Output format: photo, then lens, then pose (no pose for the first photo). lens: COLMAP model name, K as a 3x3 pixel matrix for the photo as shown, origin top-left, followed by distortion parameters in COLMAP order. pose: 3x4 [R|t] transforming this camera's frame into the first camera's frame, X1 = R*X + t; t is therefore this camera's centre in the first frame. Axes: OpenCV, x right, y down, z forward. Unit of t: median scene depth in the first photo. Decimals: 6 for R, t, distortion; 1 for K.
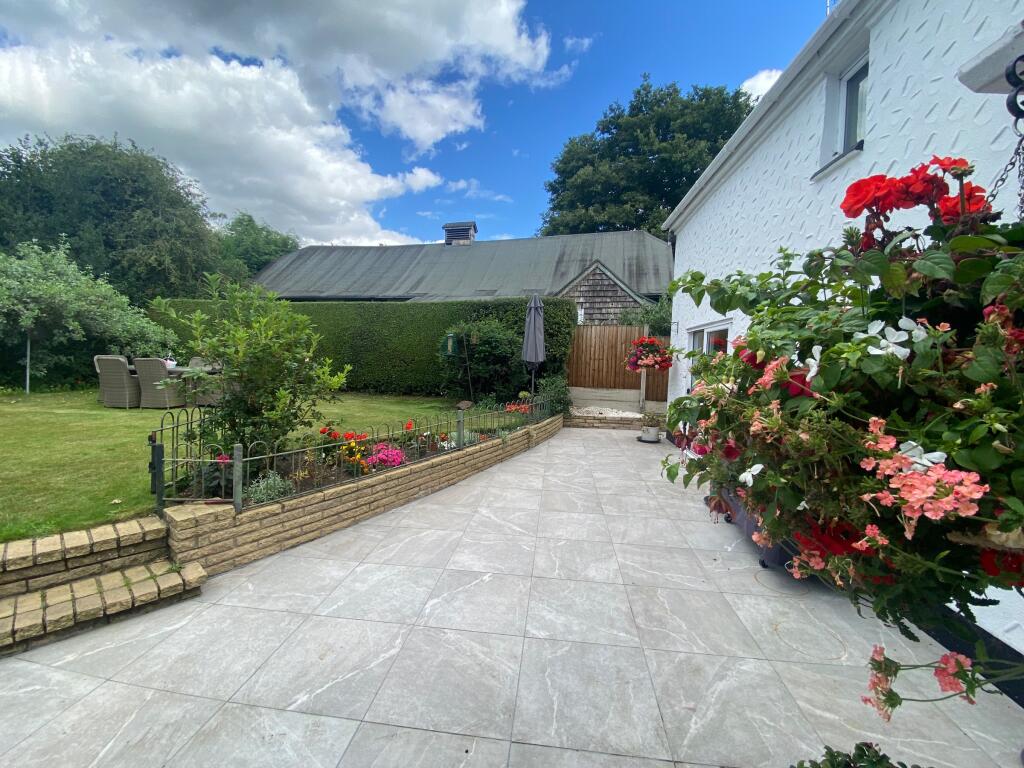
lens RADIAL K [[411.1, 0, 507.5], [0, 411.1, 383.8], [0, 0, 1]] dist [0.014814, -0.018537]
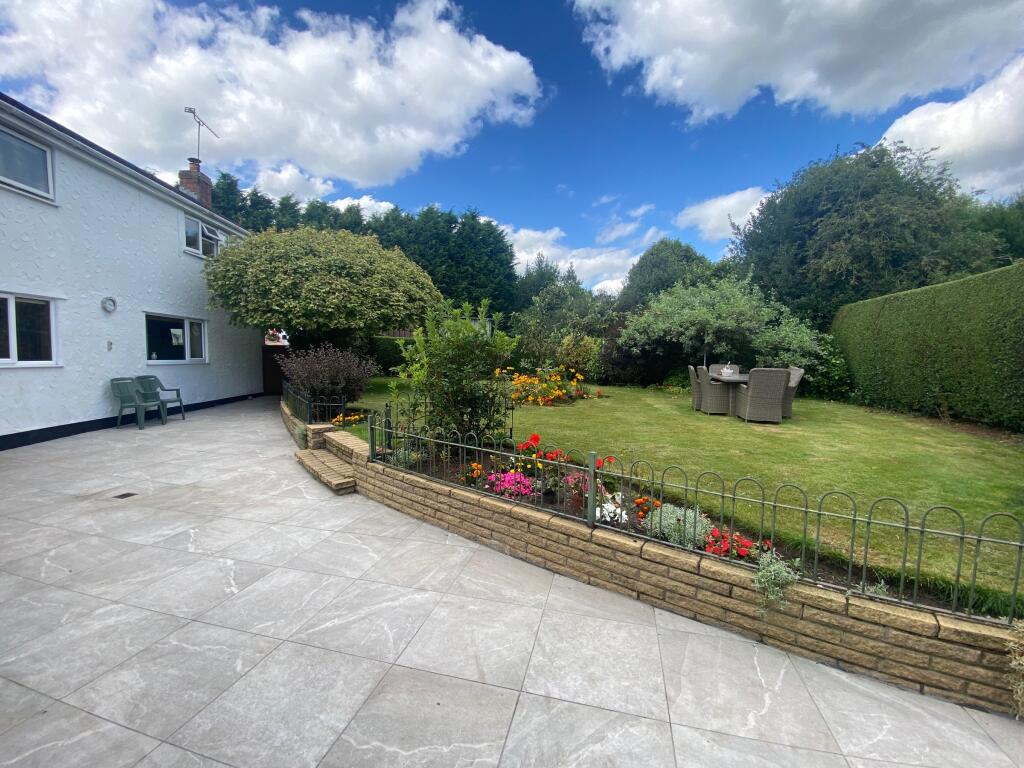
lens RADIAL K [[411.1, 0, 507.5], [0, 411.1, 383.8], [0, 0, 1]] dist [0.014814, -0.018537]
pose [[-0.122246, 0.037942, -0.991774, 0.579567], [-0.077858, 0.995823, 0.047694, -0.055735], [0.989441, 0.083047, -0.118781, 1.276353]]
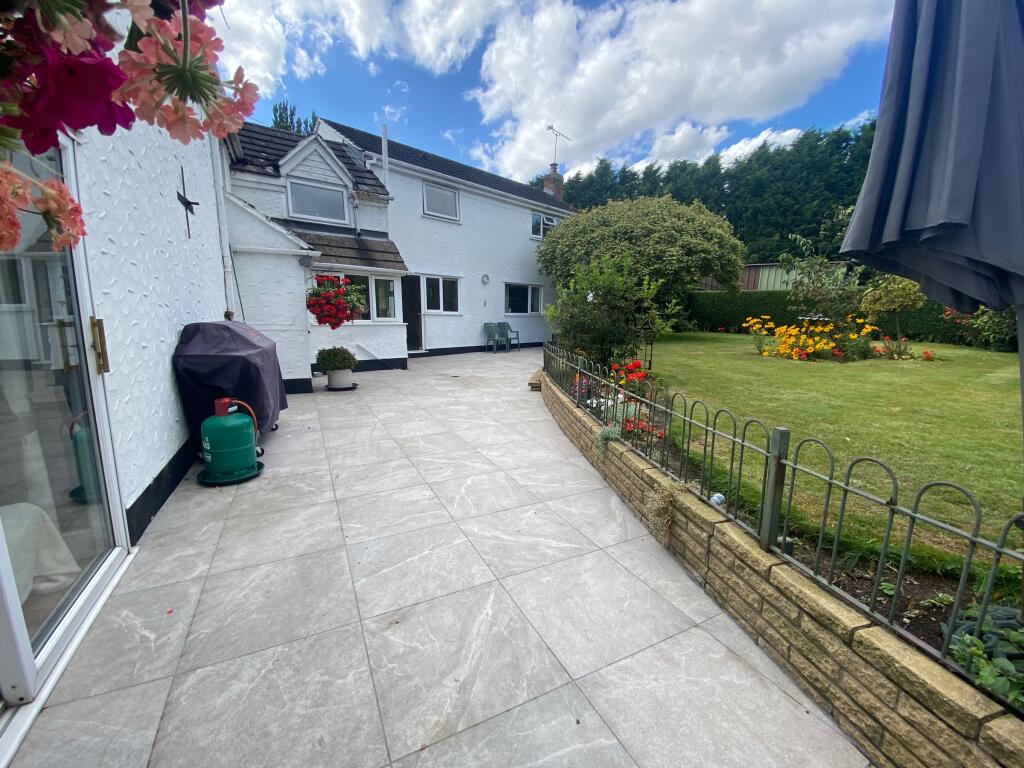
lens RADIAL K [[412.8, 0, 515.5], [0, 412.8, 386.9], [0, 0, 1]] dist [0.016022, -0.018062]
pose [[-0.821209, 0.069565, -0.566372, 0.603845], [-0.061476, 0.975979, 0.209011, -0.051118], [0.567307, 0.206460, -0.797206, 2.125514]]
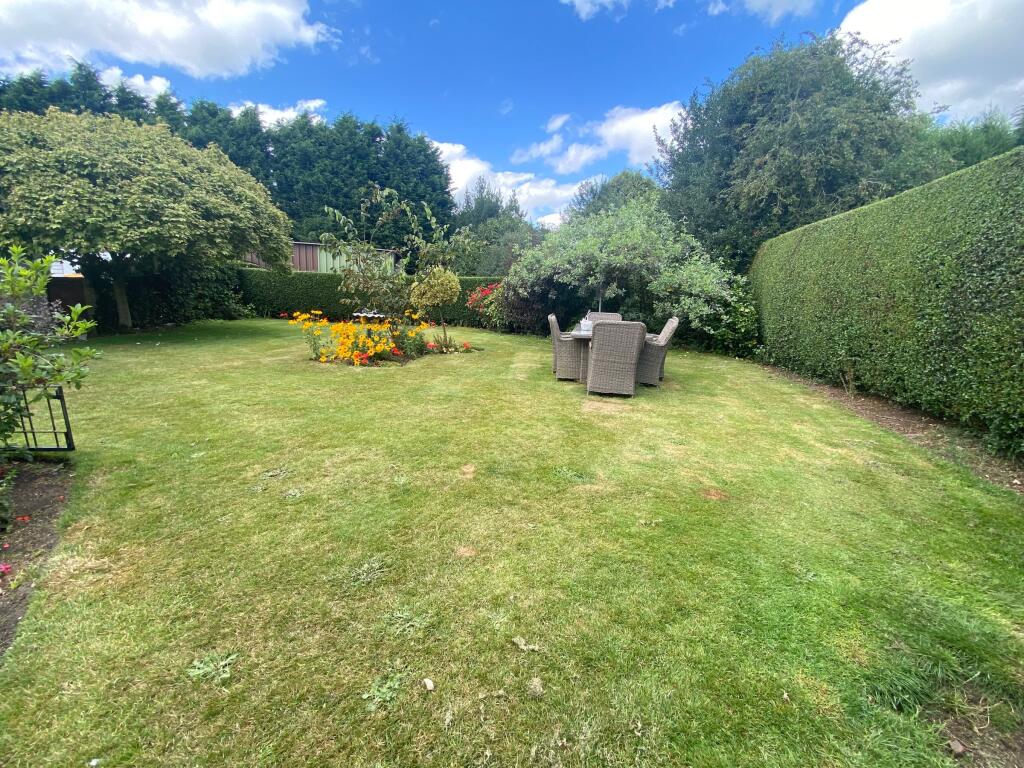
lens RADIAL K [[411.1, 0, 507.5], [0, 411.1, 383.8], [0, 0, 1]] dist [0.014814, -0.018537]
pose [[-0.047910, 0.177761, -0.982907, -0.066176], [-0.094387, 0.978828, 0.181624, -0.135838], [0.994382, 0.101475, -0.030118, 1.921910]]
